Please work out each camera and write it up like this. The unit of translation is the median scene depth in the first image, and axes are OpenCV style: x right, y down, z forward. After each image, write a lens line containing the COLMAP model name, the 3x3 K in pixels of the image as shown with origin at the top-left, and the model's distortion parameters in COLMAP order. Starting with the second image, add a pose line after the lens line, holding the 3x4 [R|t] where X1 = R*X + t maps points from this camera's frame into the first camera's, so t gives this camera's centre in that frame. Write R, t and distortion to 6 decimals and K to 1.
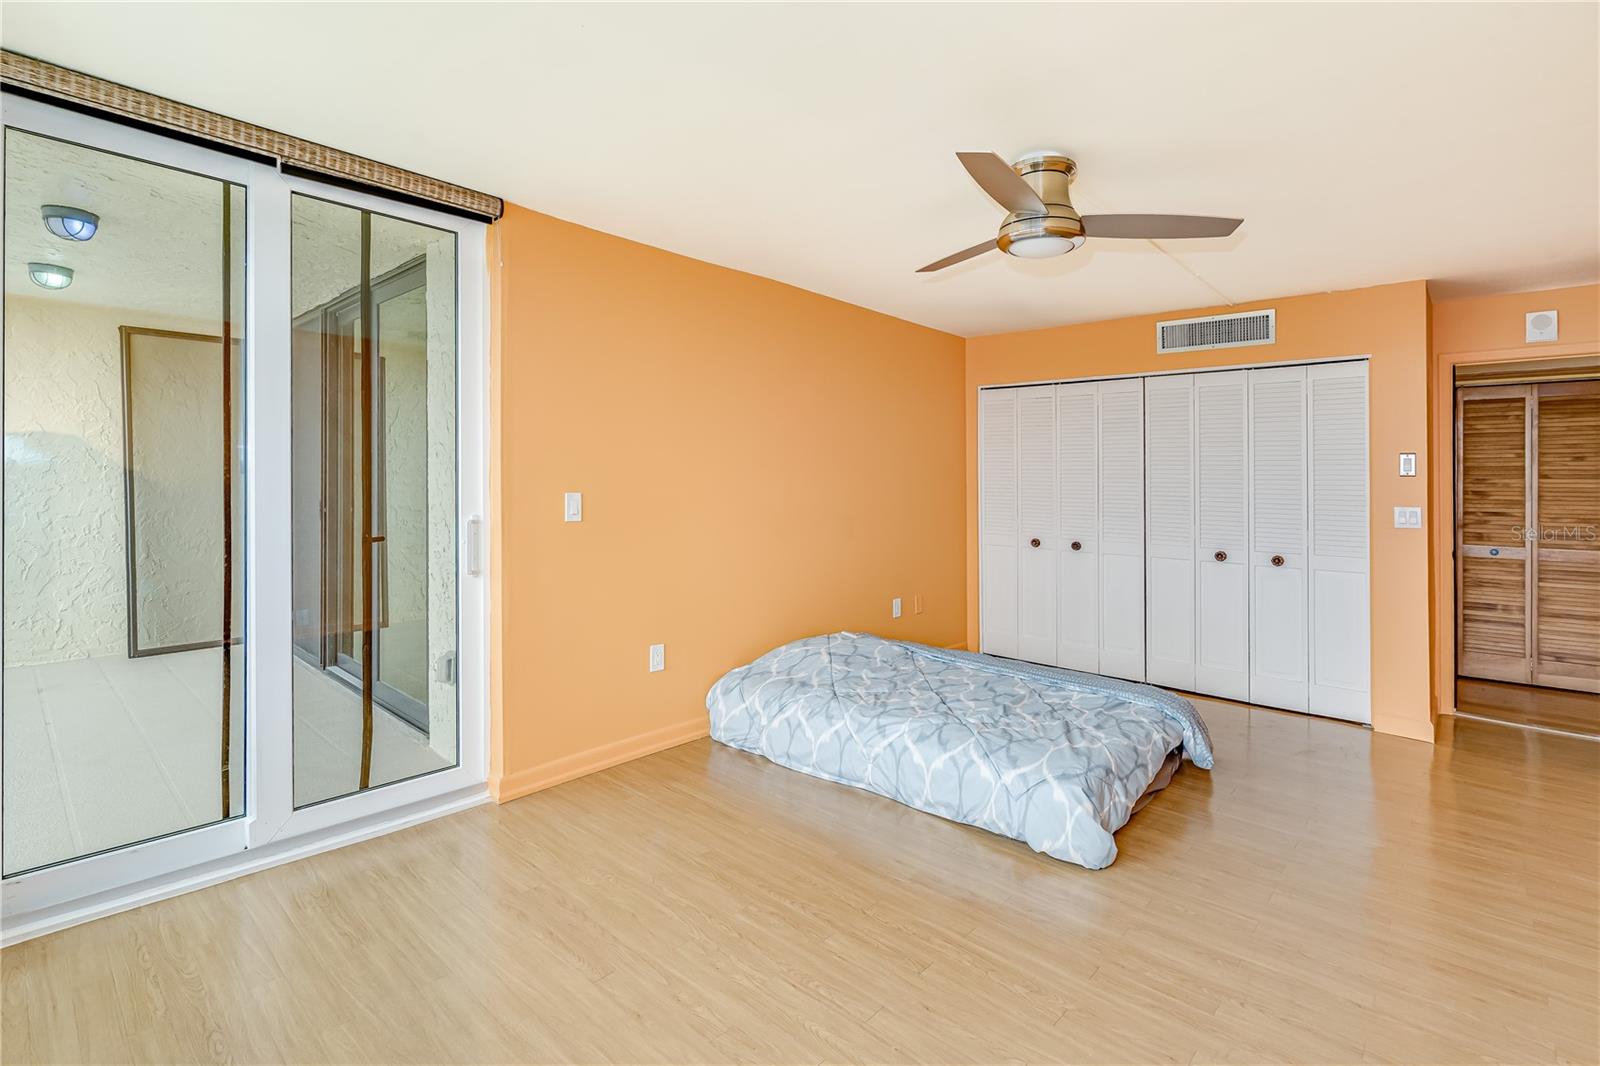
lens RADIAL K [[766.6, 0, 809.4], [0, 766.6, 471.1], [0, 0, 1]] dist [0.000813, 0.000810]
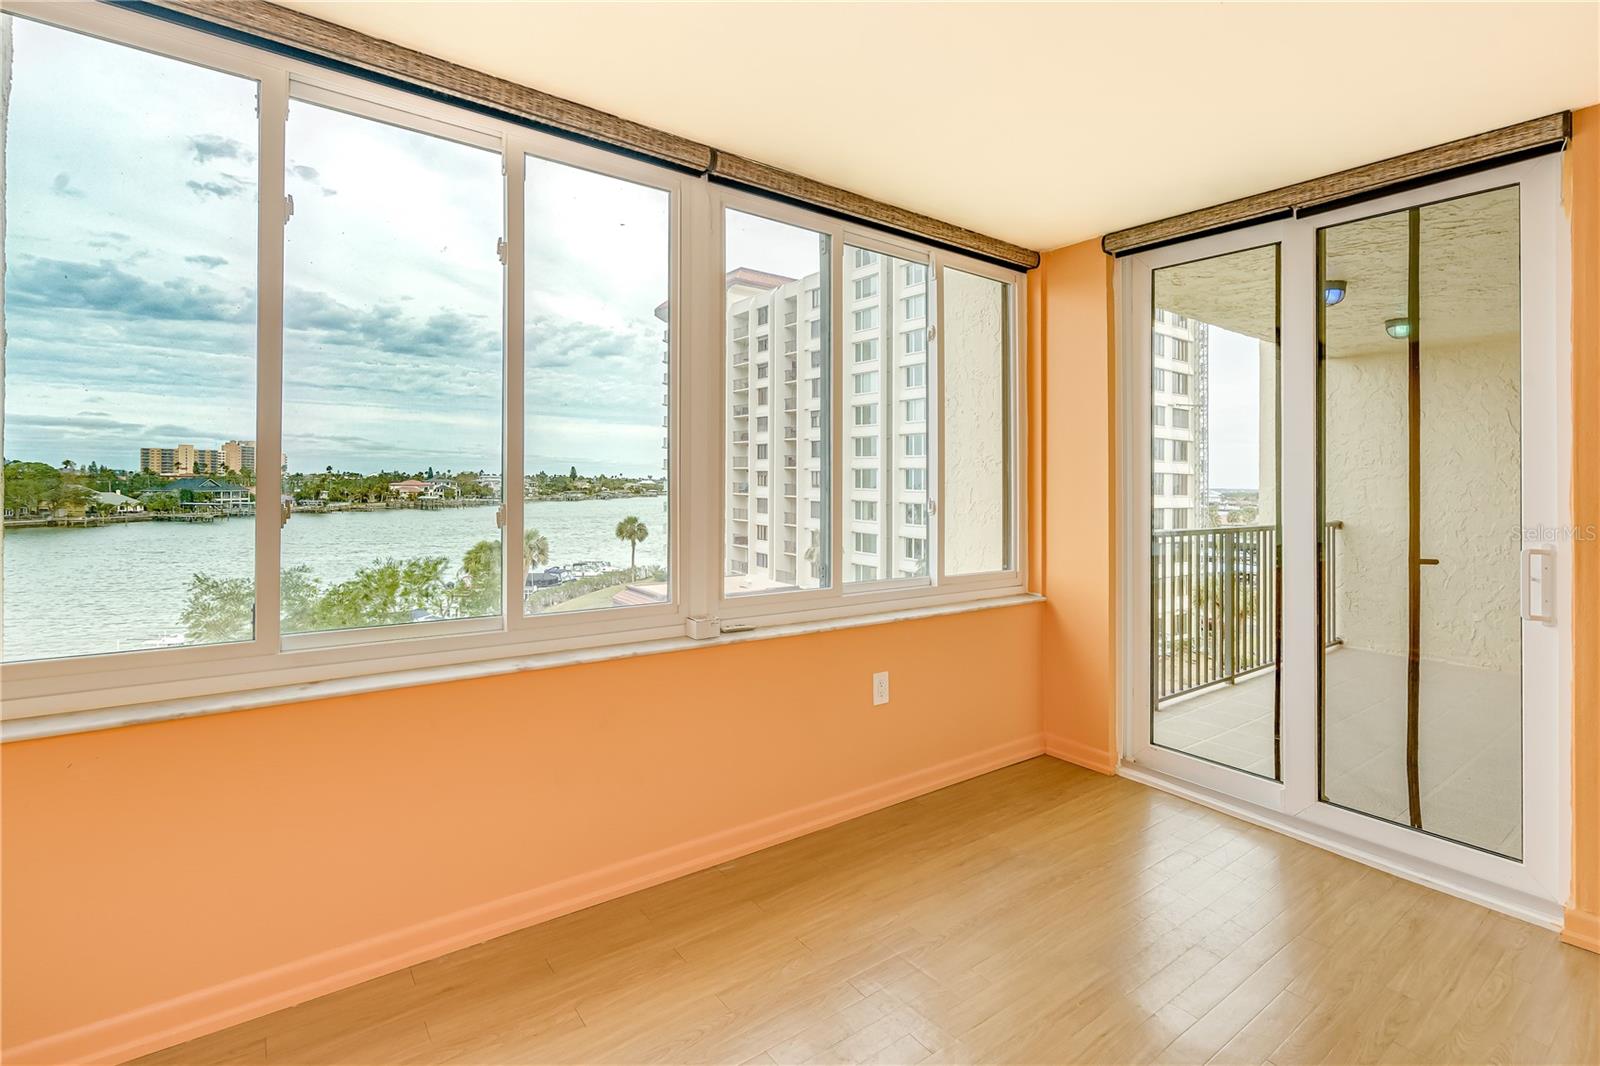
lens RADIAL K [[743.1, 0, 807.7], [0, 743.1, 505.7], [0, 0, 1]] dist [0.000704, 0.000758]
pose [[-0.184146, 0.012117, -0.982824, 0.437314], [-0.010794, 0.999839, 0.014349, 0.017670], [0.982840, 0.013251, -0.183986, 0.431773]]
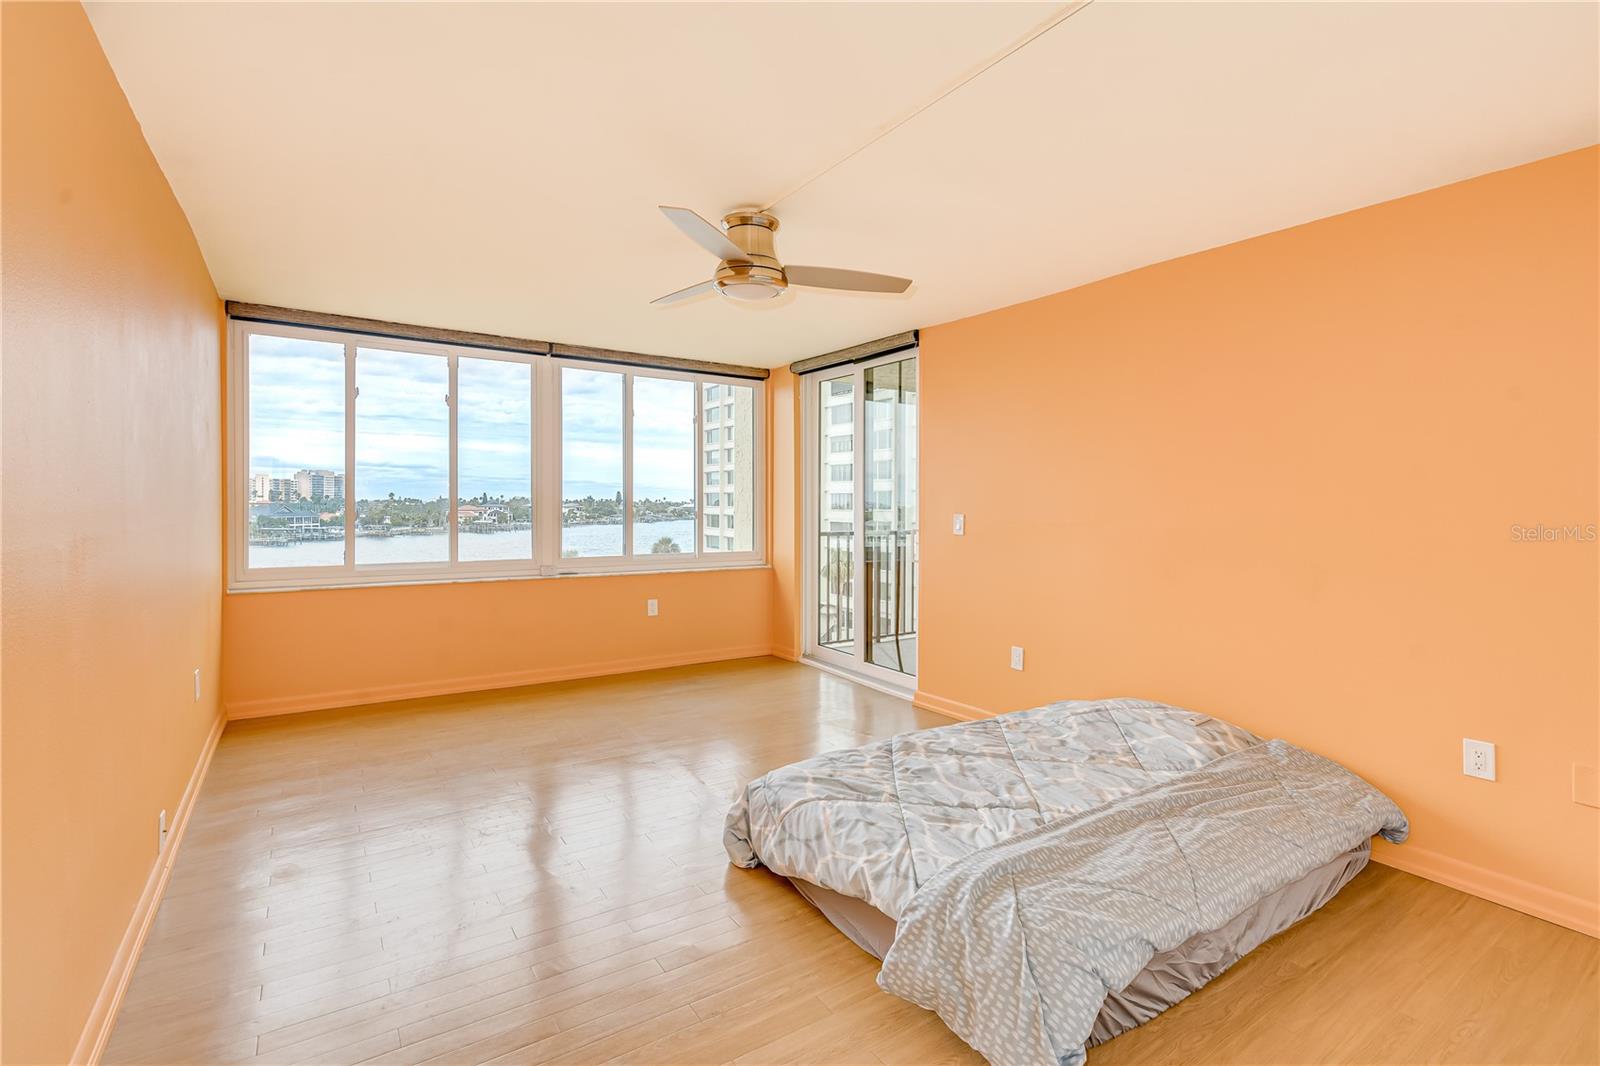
lens RADIAL K [[726.4, 0, 807.5], [0, 726.4, 528.0], [0, 0, 1]] dist [-0.002085, 0.000414]
pose [[-0.235009, 0.013993, -0.971892, 1.170960], [-0.003933, 0.999874, 0.015347, 0.039151], [0.971985, 0.007429, -0.234925, 1.173539]]
